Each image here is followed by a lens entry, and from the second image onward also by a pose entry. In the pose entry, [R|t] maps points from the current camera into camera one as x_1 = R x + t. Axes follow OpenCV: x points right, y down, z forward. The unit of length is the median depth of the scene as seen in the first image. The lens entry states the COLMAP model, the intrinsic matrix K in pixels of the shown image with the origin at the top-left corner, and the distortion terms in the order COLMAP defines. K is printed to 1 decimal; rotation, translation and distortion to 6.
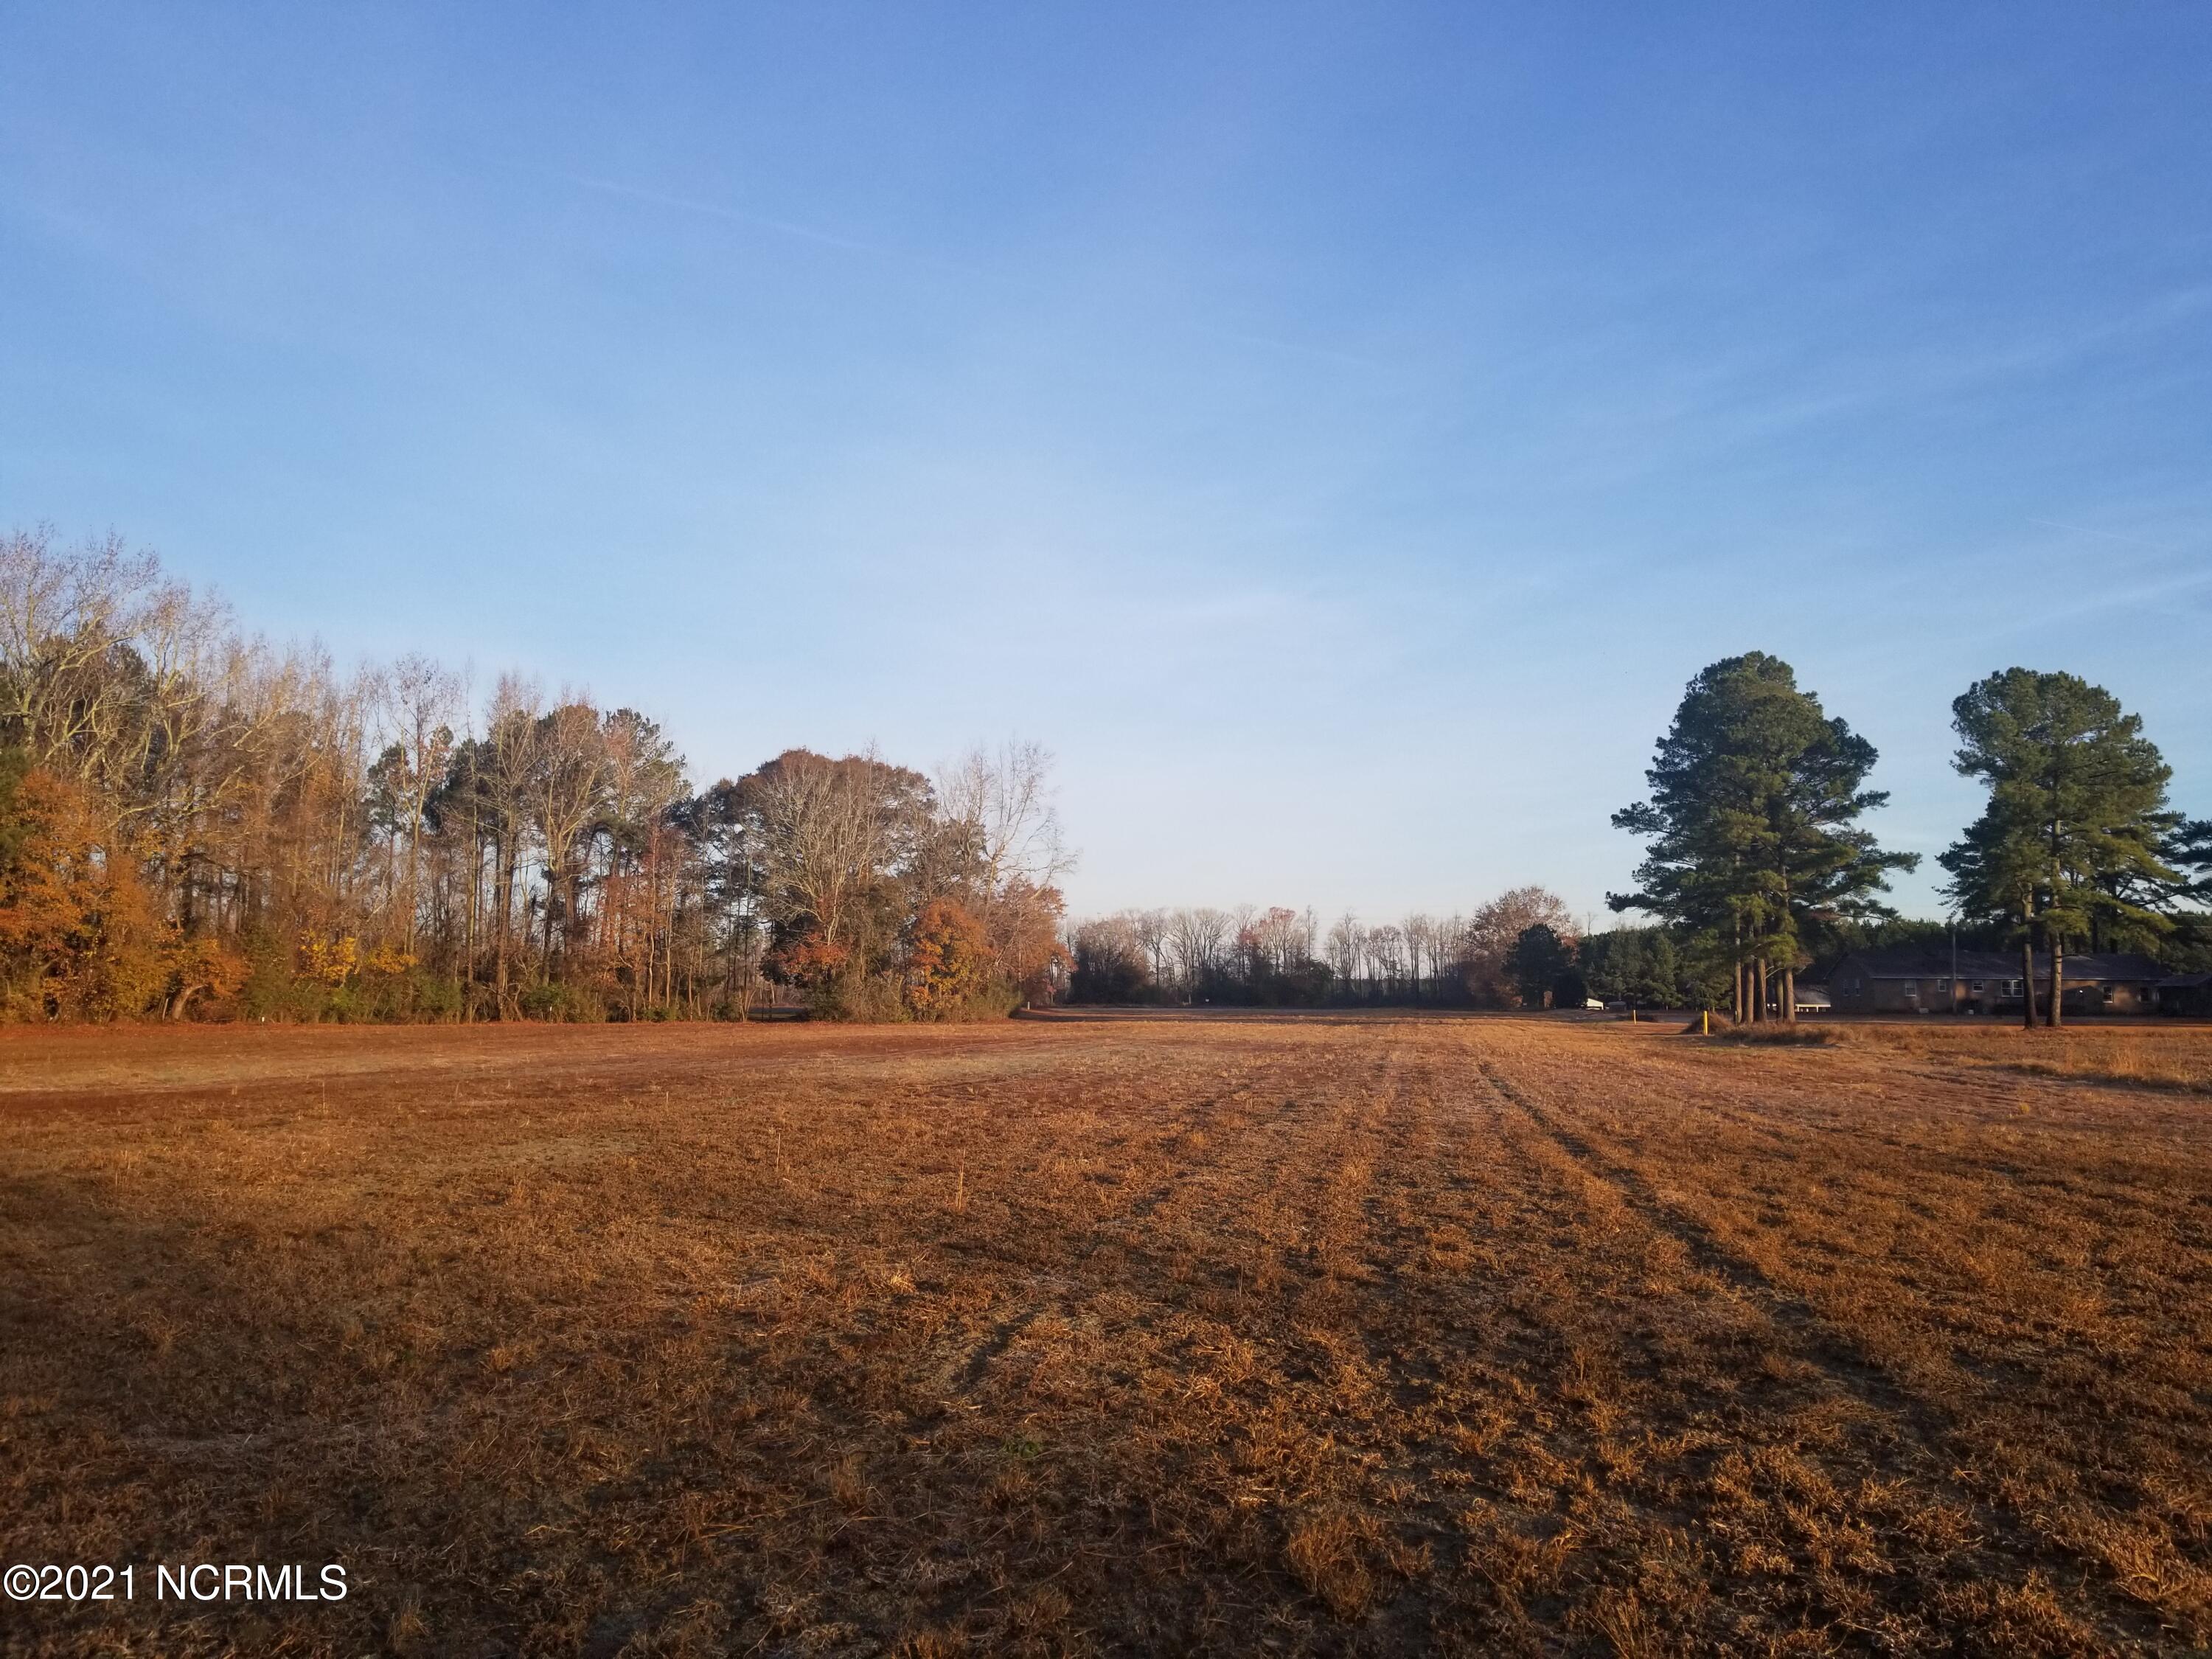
lens RADIAL K [[1650.4, 0, 1106.0], [0, 1650.4, 829.5], [0, 0, 1]] dist [0.082115, -0.179968]
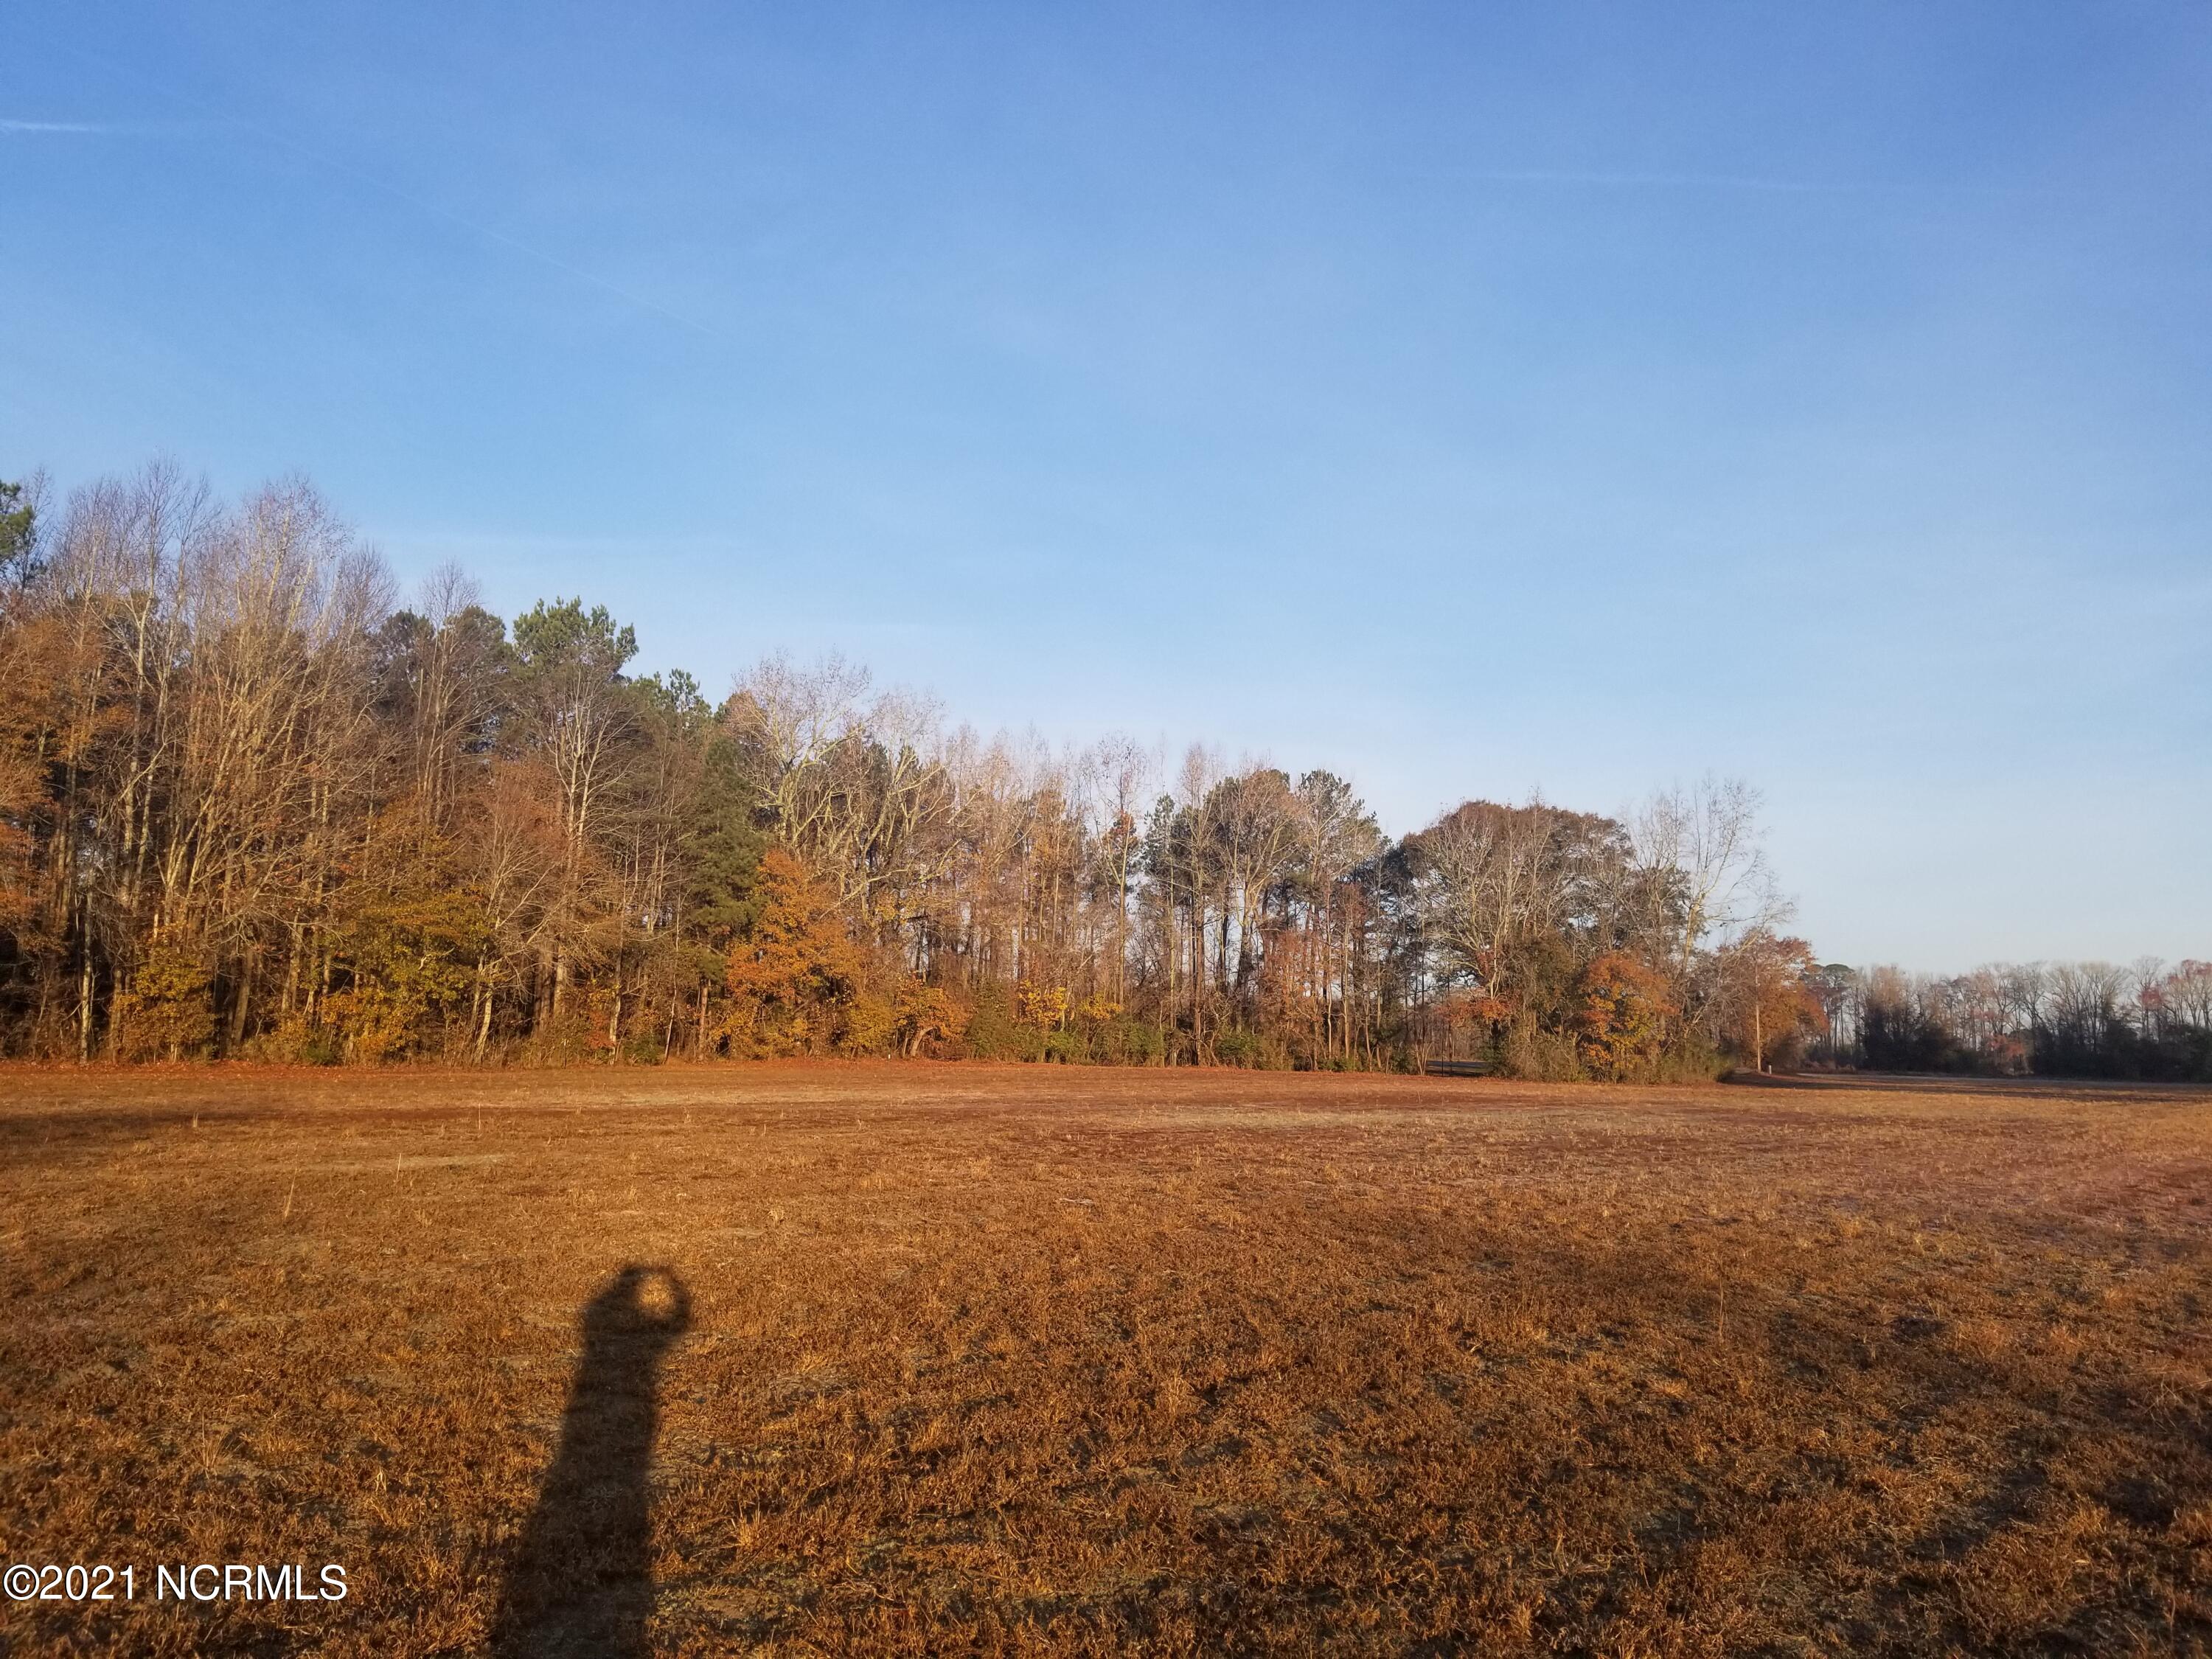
lens RADIAL K [[1650.4, 0, 1106.0], [0, 1650.4, 829.5], [0, 0, 1]] dist [0.082115, -0.179968]
pose [[0.874735, -0.040285, -0.482924, 0.104355], [0.024538, 0.998942, -0.038884, 0.002014], [0.483980, 0.022163, 0.874799, 0.028146]]
